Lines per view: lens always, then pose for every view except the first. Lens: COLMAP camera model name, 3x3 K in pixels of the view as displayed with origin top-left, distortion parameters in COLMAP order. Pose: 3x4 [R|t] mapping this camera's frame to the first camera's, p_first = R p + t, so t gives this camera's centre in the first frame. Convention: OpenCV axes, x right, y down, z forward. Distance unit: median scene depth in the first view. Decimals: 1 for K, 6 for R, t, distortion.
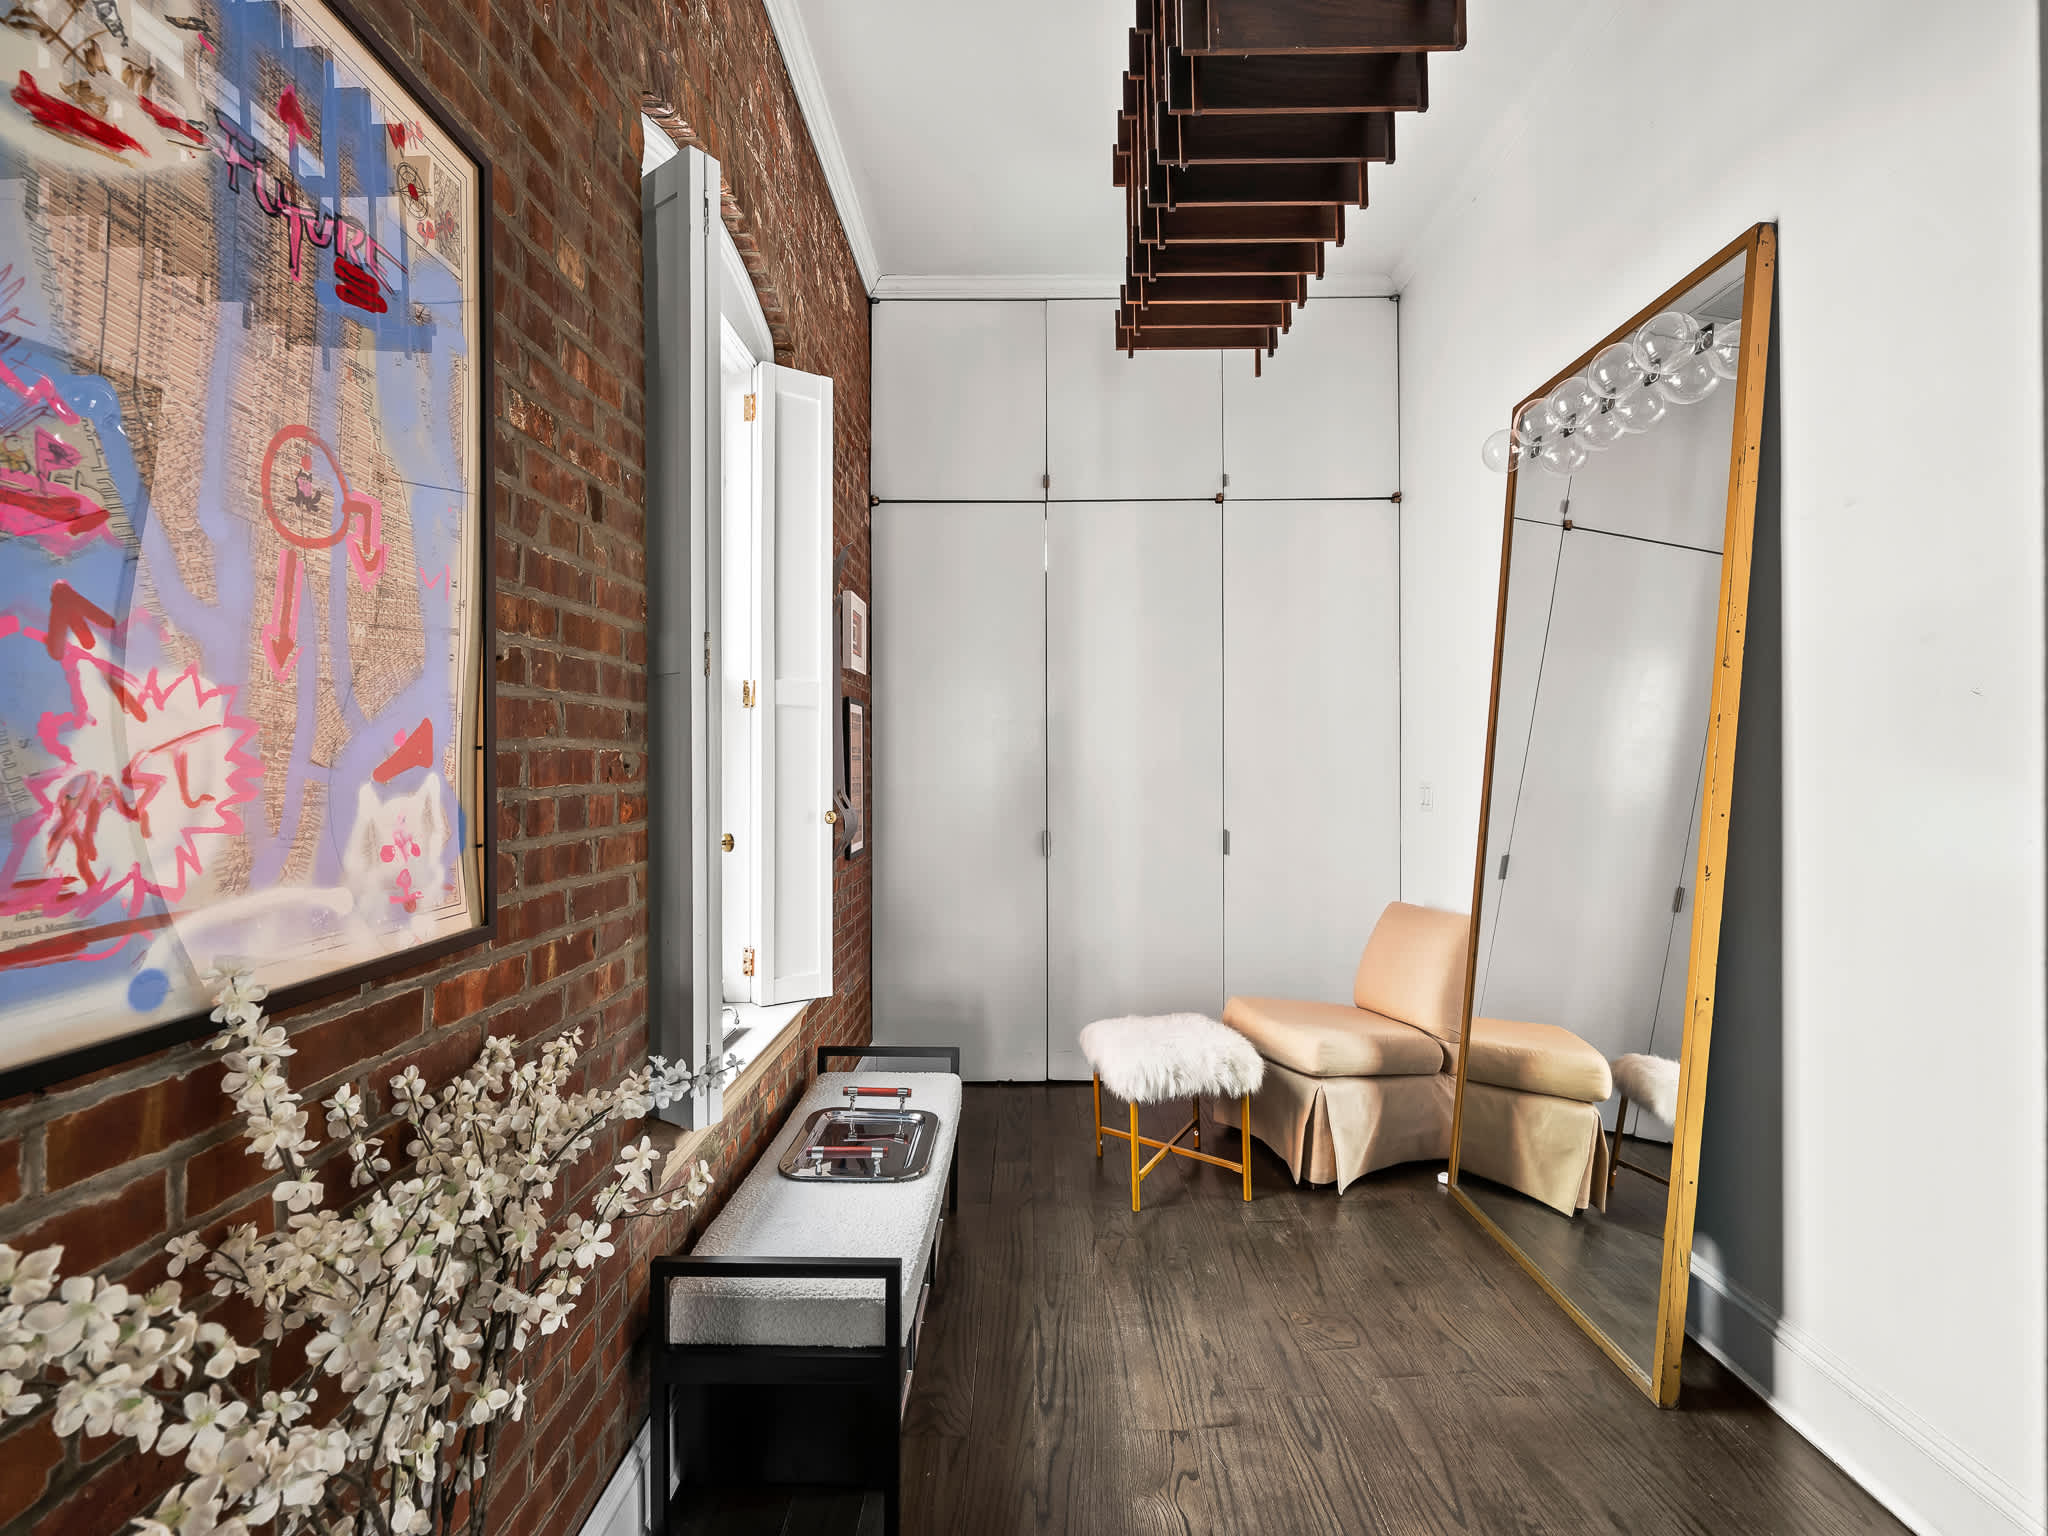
lens RADIAL K [[944.8, 0, 1024.0], [0, 944.8, 768.0], [0, 0, 1]] dist [-0.006147, 0.000392]
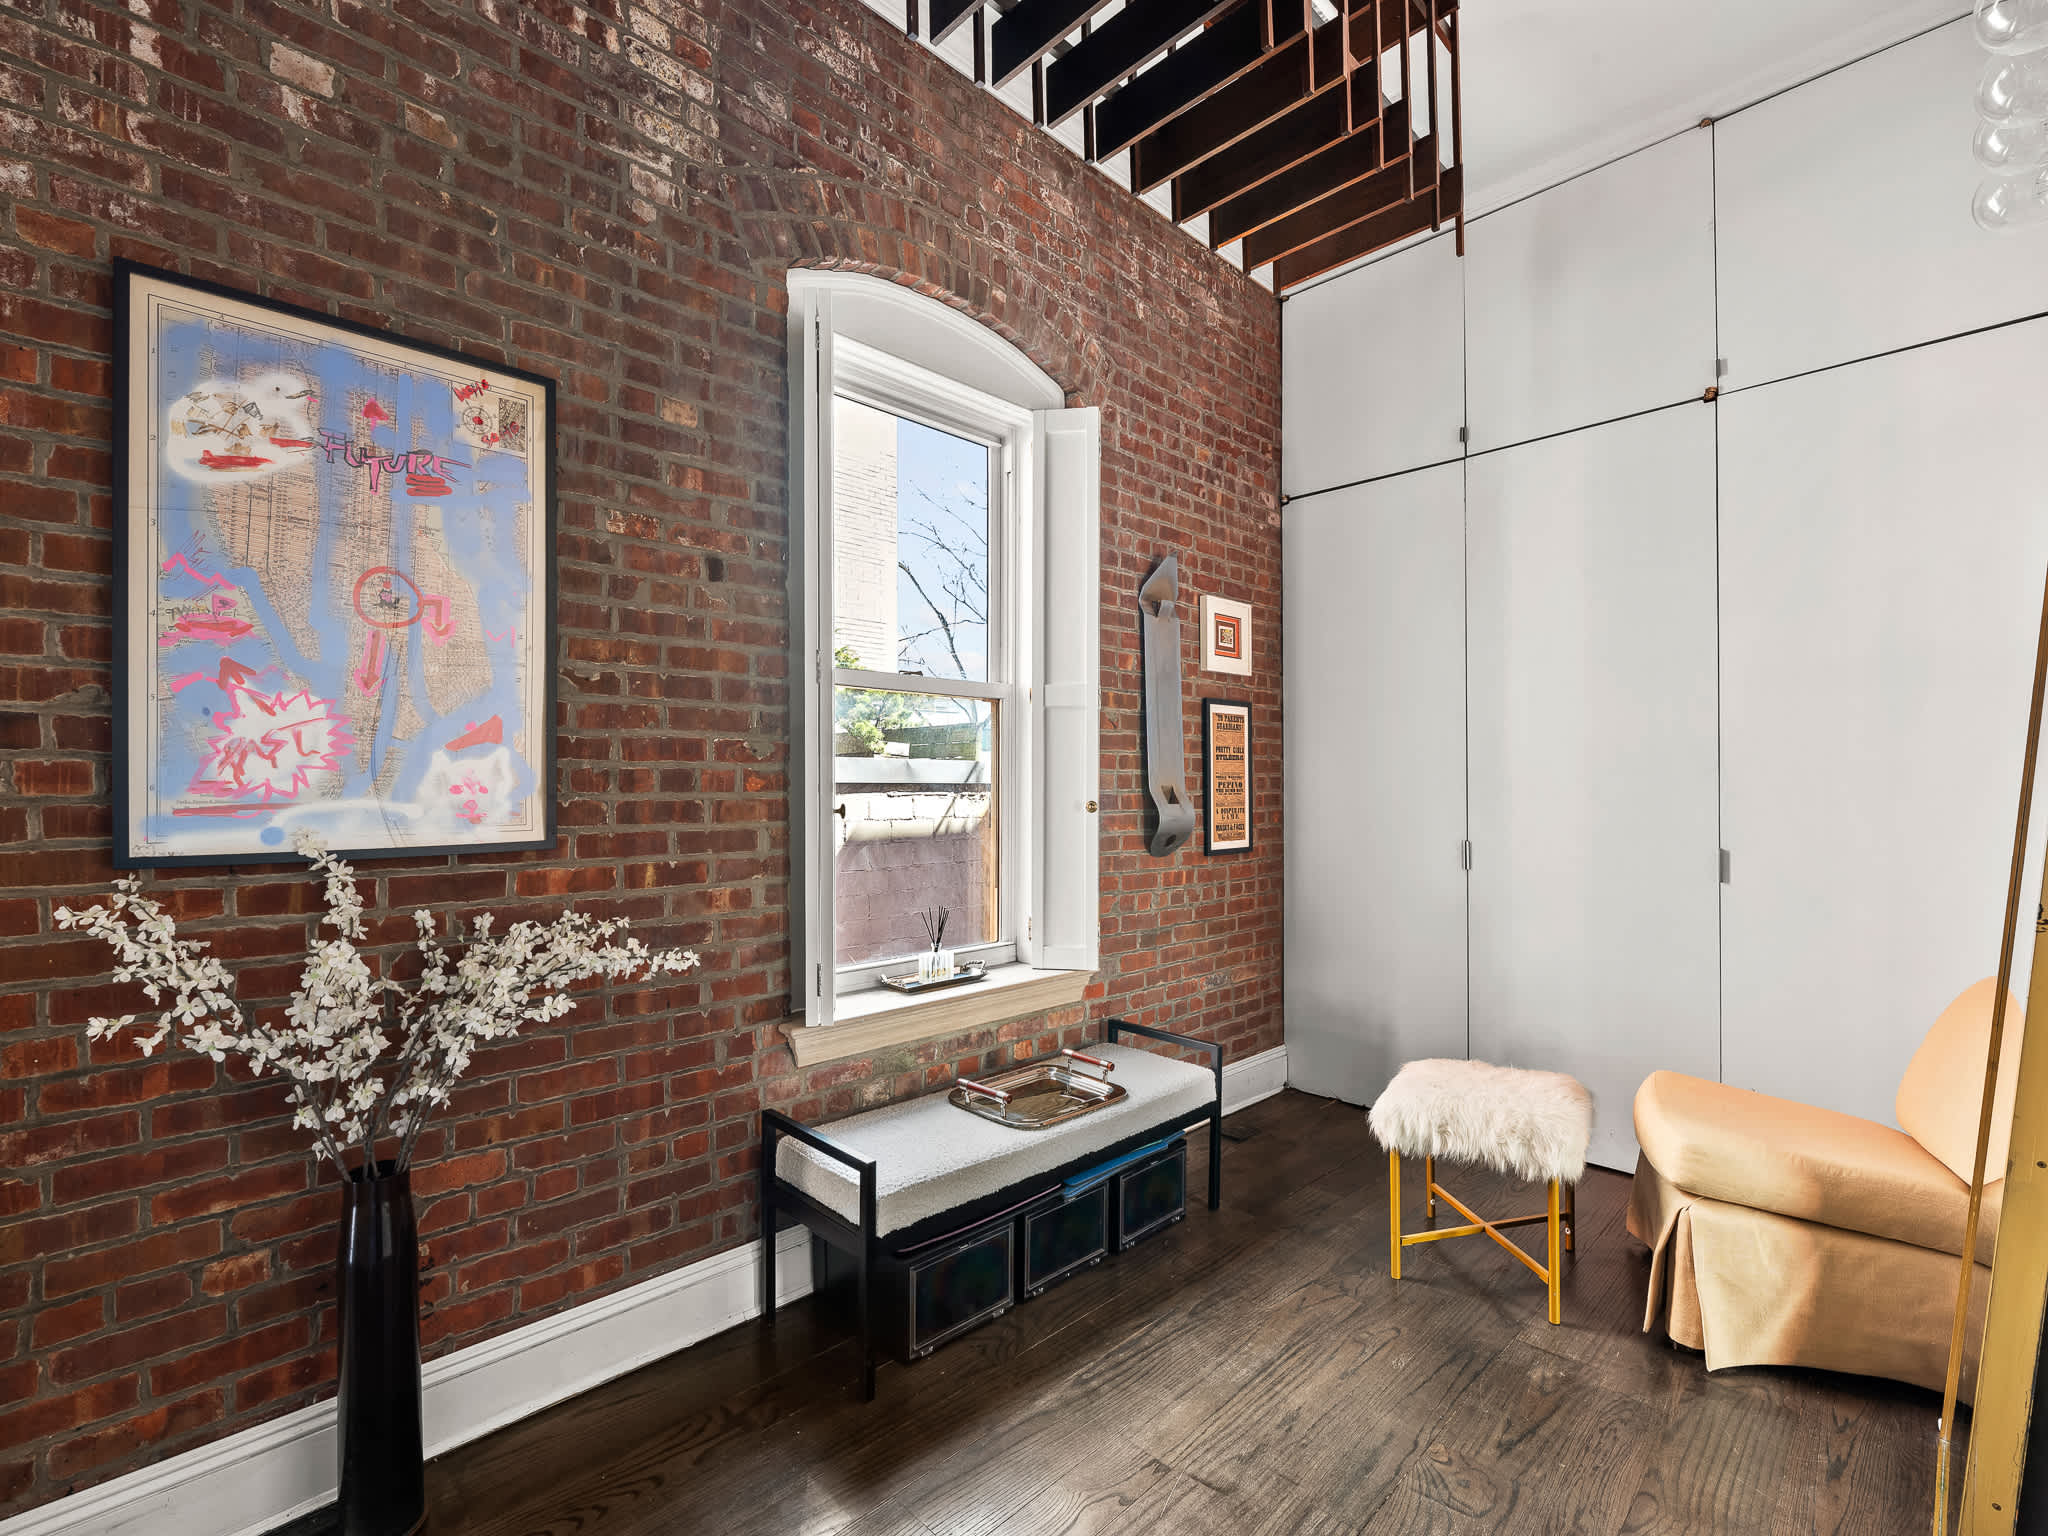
lens RADIAL K [[927.3, 0, 1034.5], [0, 927.3, 783.5], [0, 0, 1]] dist [-0.003921, 0.000754]
pose [[0.712683, -0.001433, -0.701485, 1.482013], [-0.003202, 0.999981, -0.005296, 0.091326], [0.701479, 0.006020, 0.712664, 0.547658]]
